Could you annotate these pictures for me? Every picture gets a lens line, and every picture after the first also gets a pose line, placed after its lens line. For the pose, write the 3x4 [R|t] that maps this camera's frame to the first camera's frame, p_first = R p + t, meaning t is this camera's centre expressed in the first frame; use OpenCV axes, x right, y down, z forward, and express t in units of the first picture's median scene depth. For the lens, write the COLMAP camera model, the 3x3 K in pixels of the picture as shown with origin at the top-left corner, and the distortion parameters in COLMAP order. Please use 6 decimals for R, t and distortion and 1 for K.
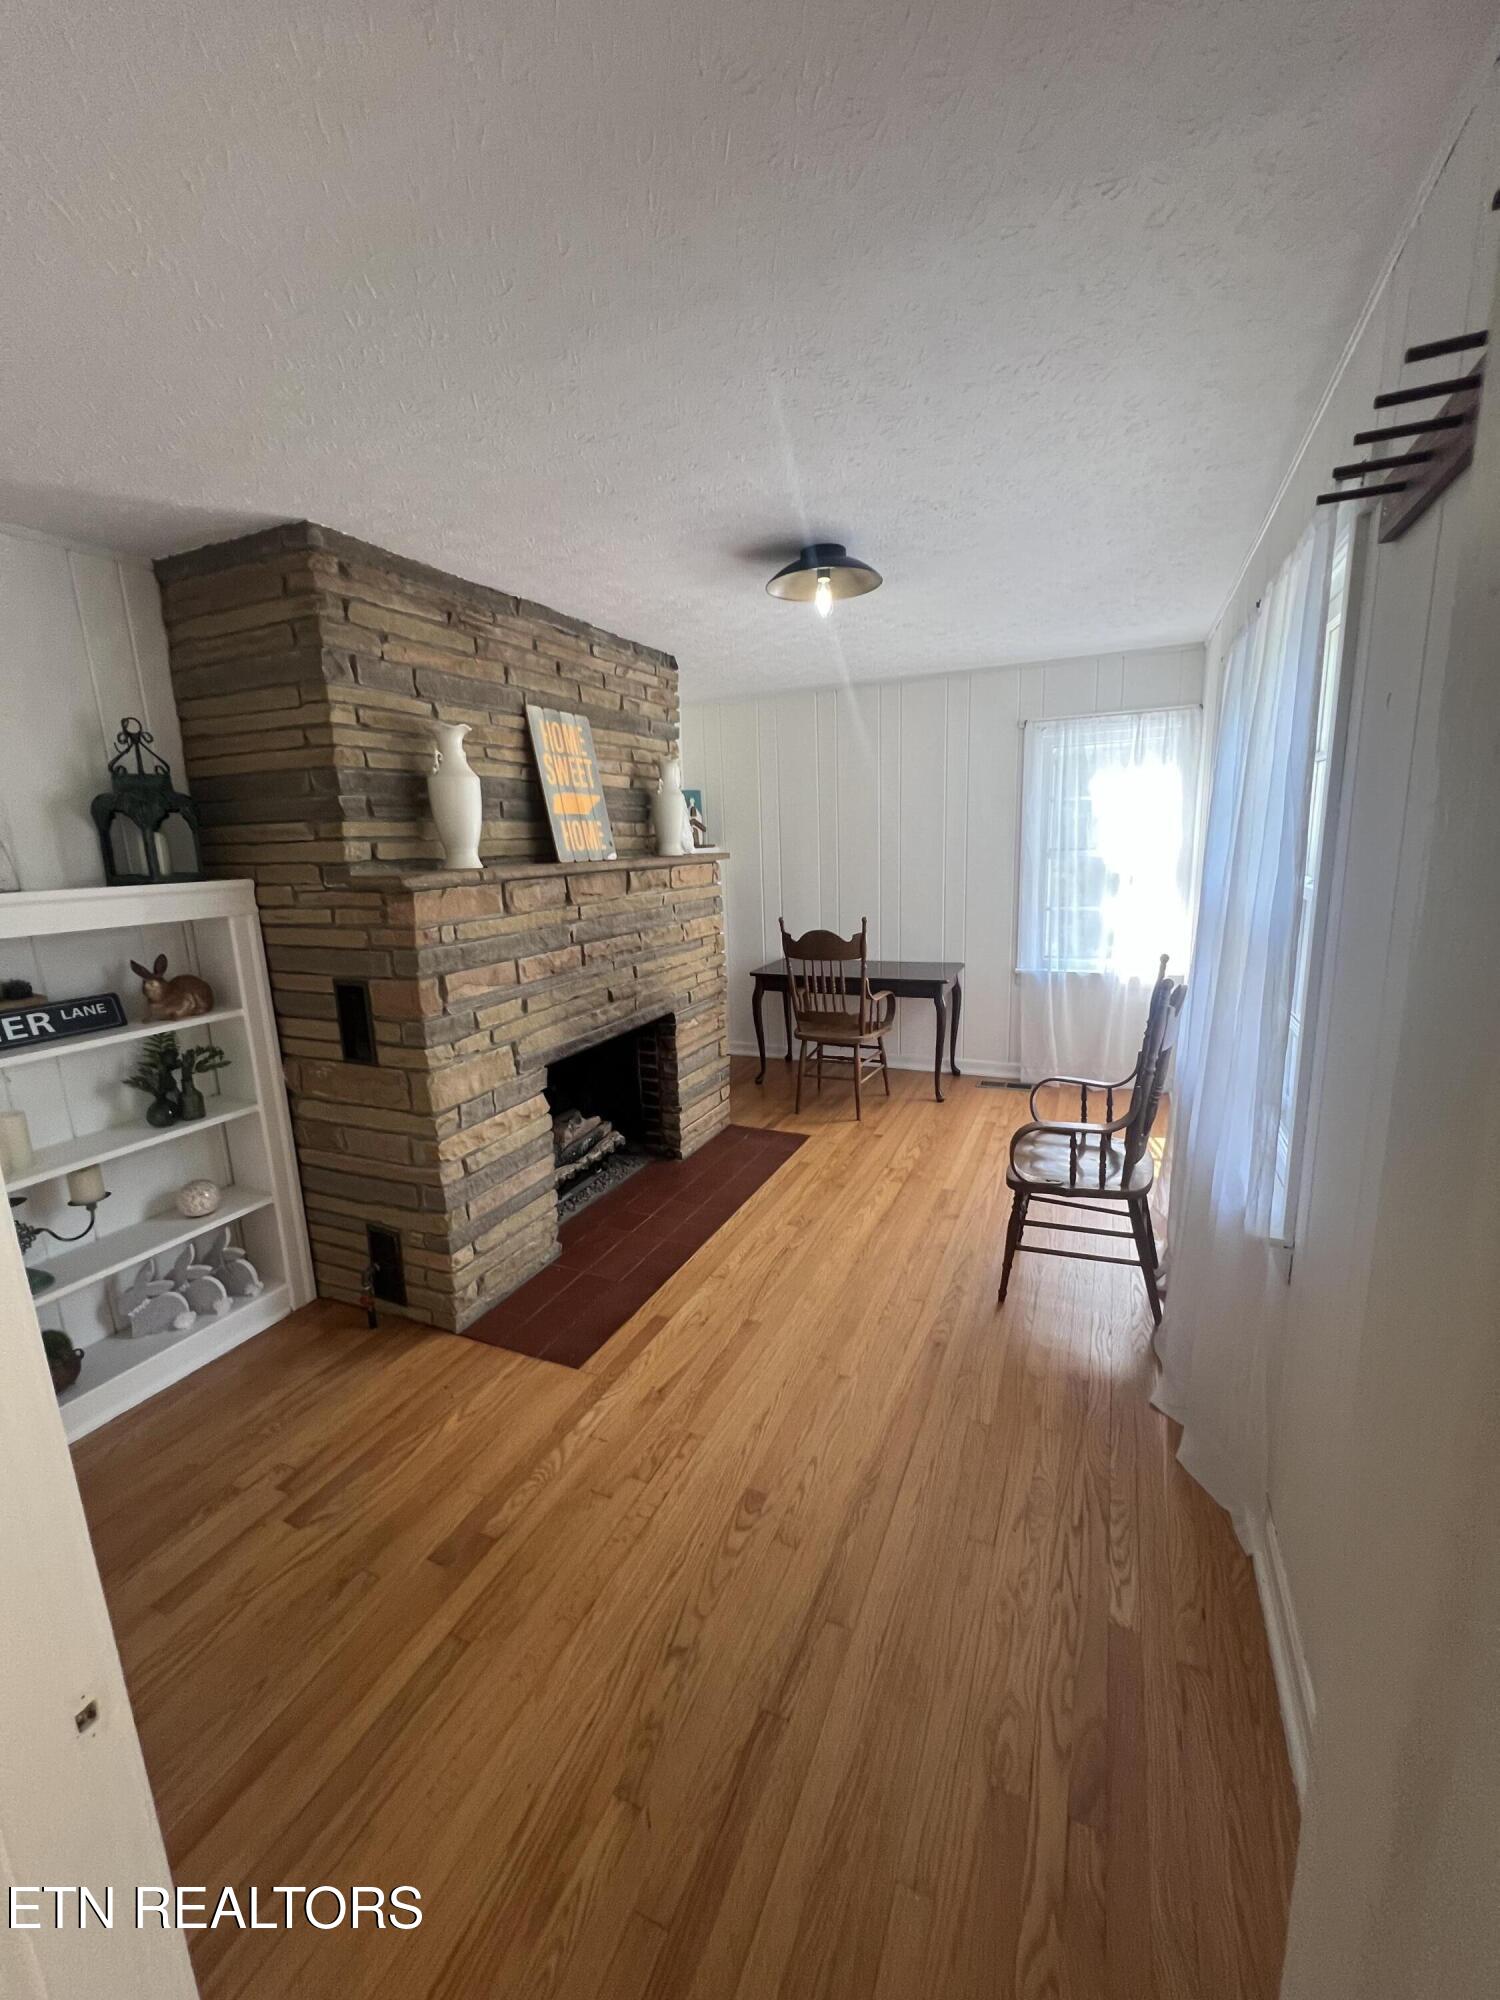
lens RADIAL K [[804.9, 0, 747.3], [0, 804.9, 999.9], [0, 0, 1]] dist [-0.001060, 0.000129]
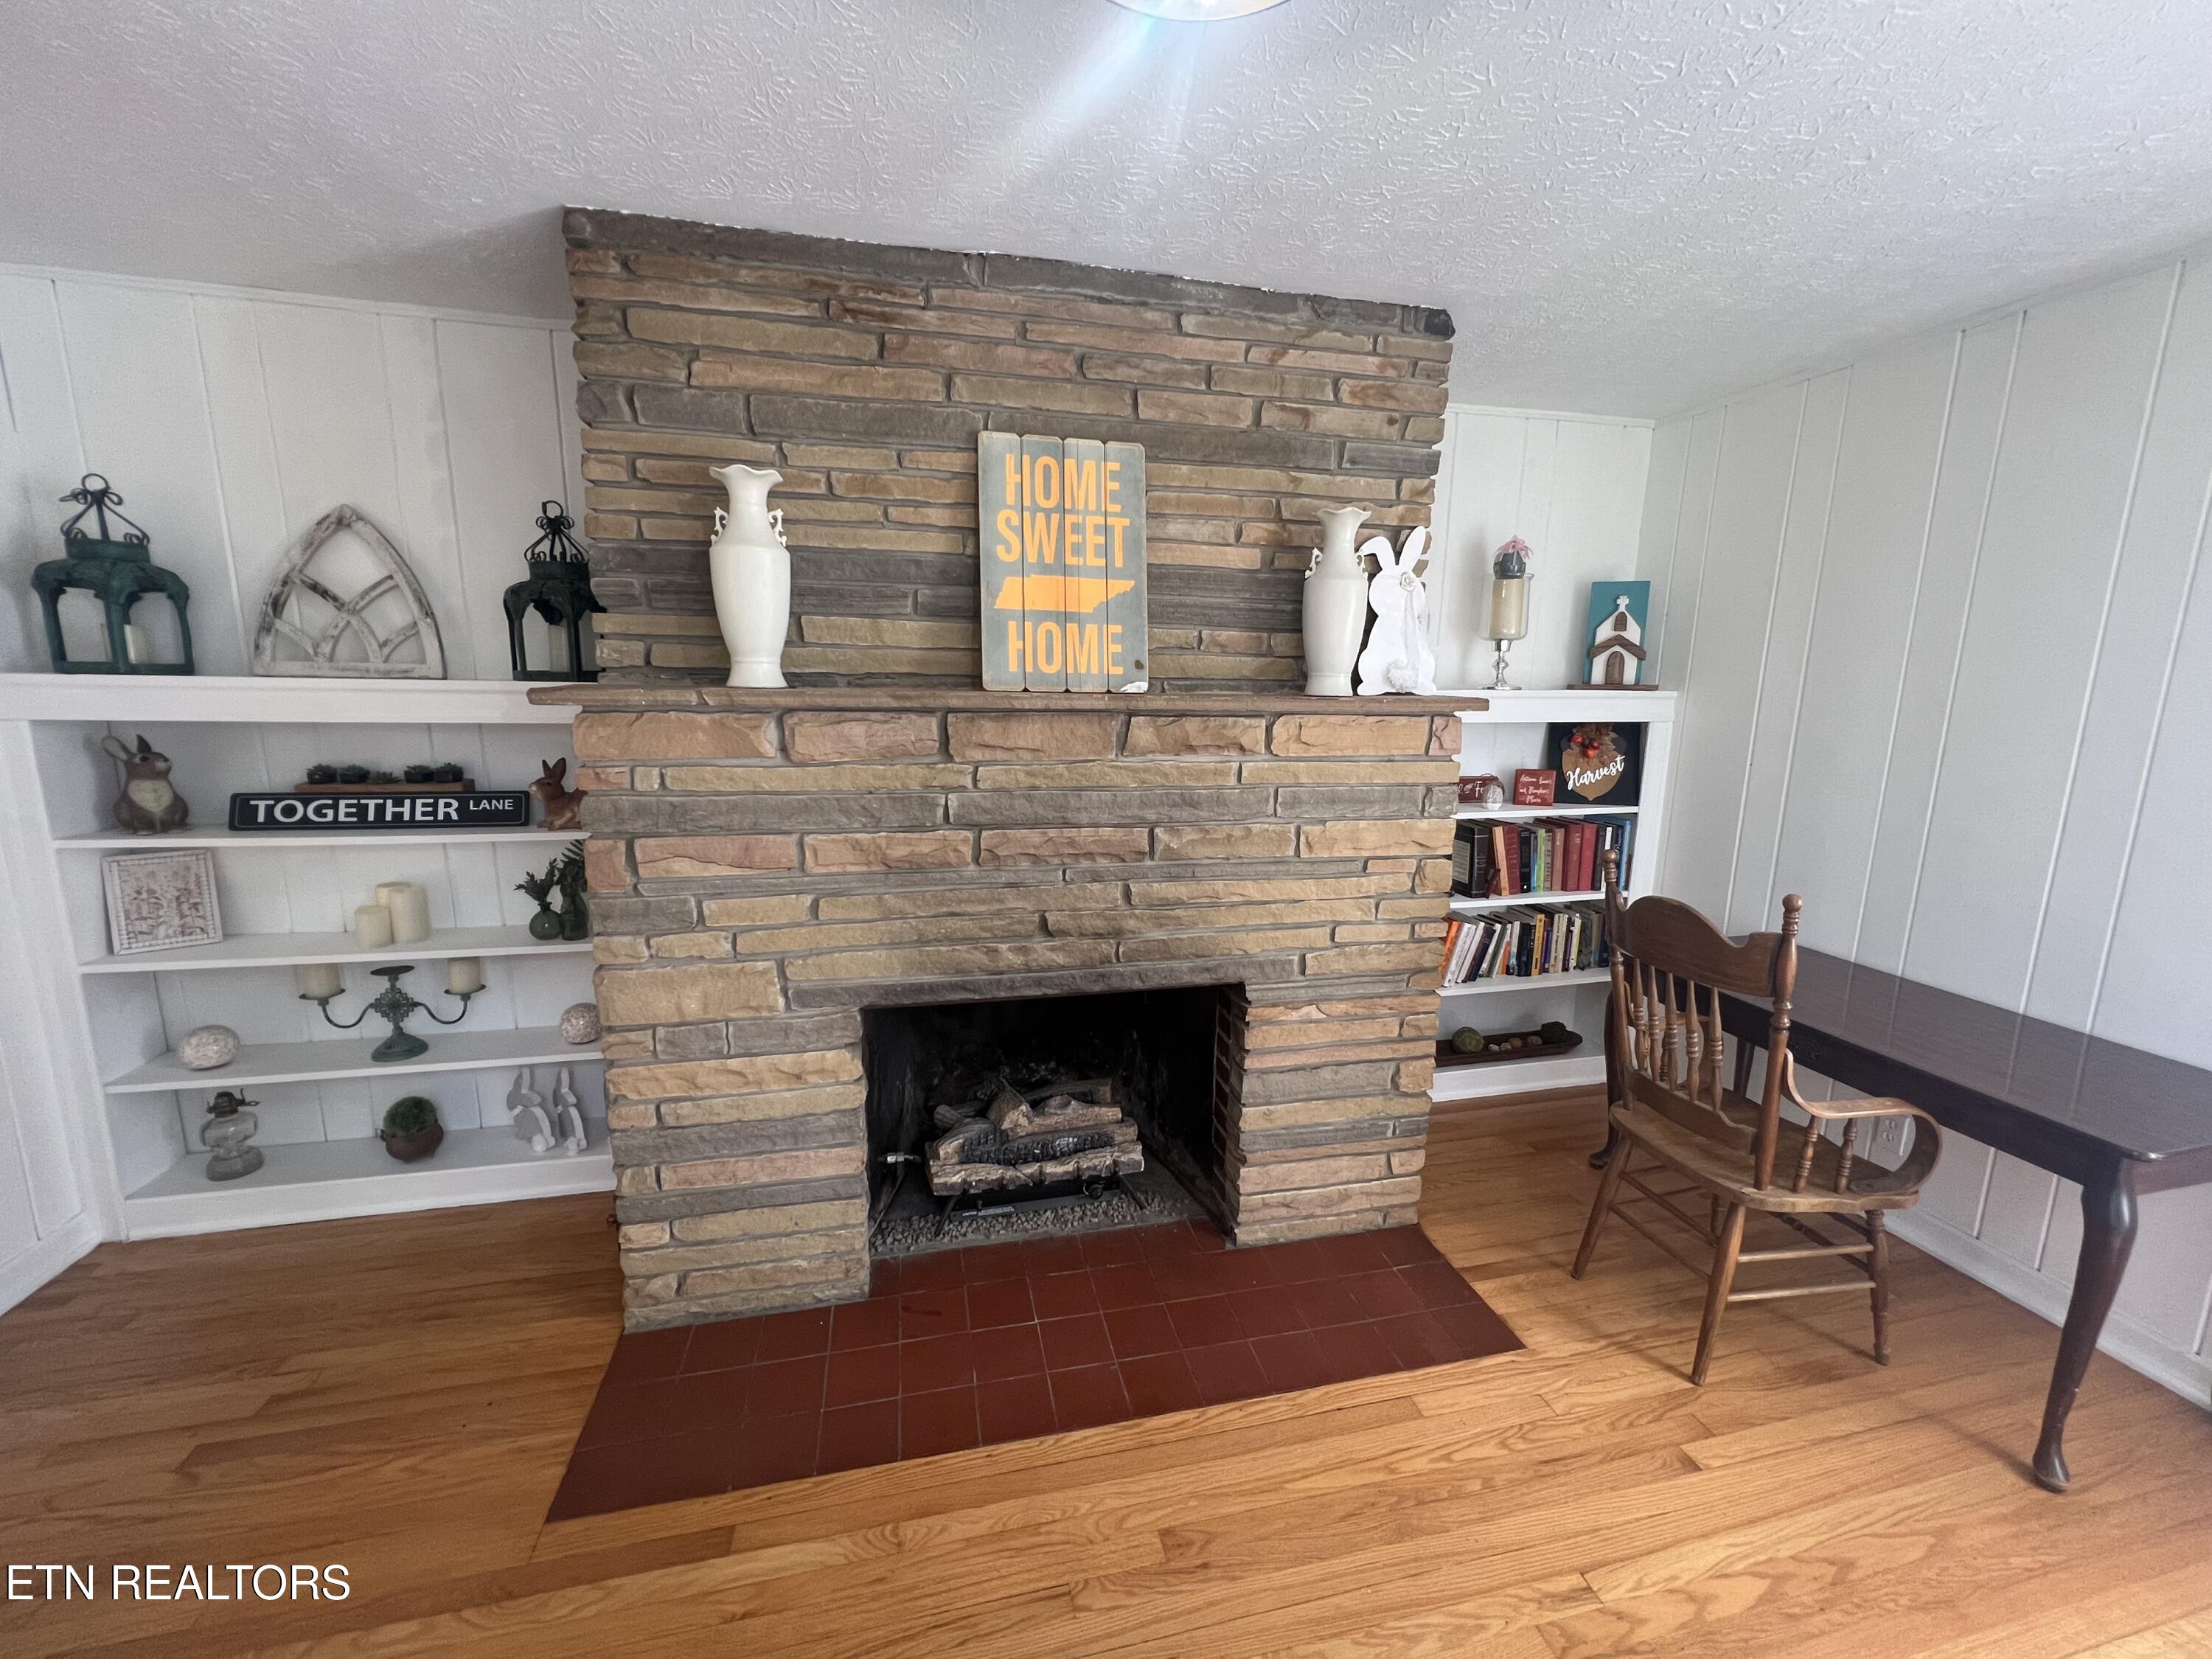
lens RADIAL K [[890.2, 0, 1108.6], [0, 890.2, 831.0], [0, 0, 1]] dist [-0.001060, 0.000129]
pose [[0.607083, 0.184709, -0.772873, 0.368274], [-0.193593, 0.977683, 0.081592, -0.144073], [0.770695, 0.100090, 0.629294, 0.682518]]
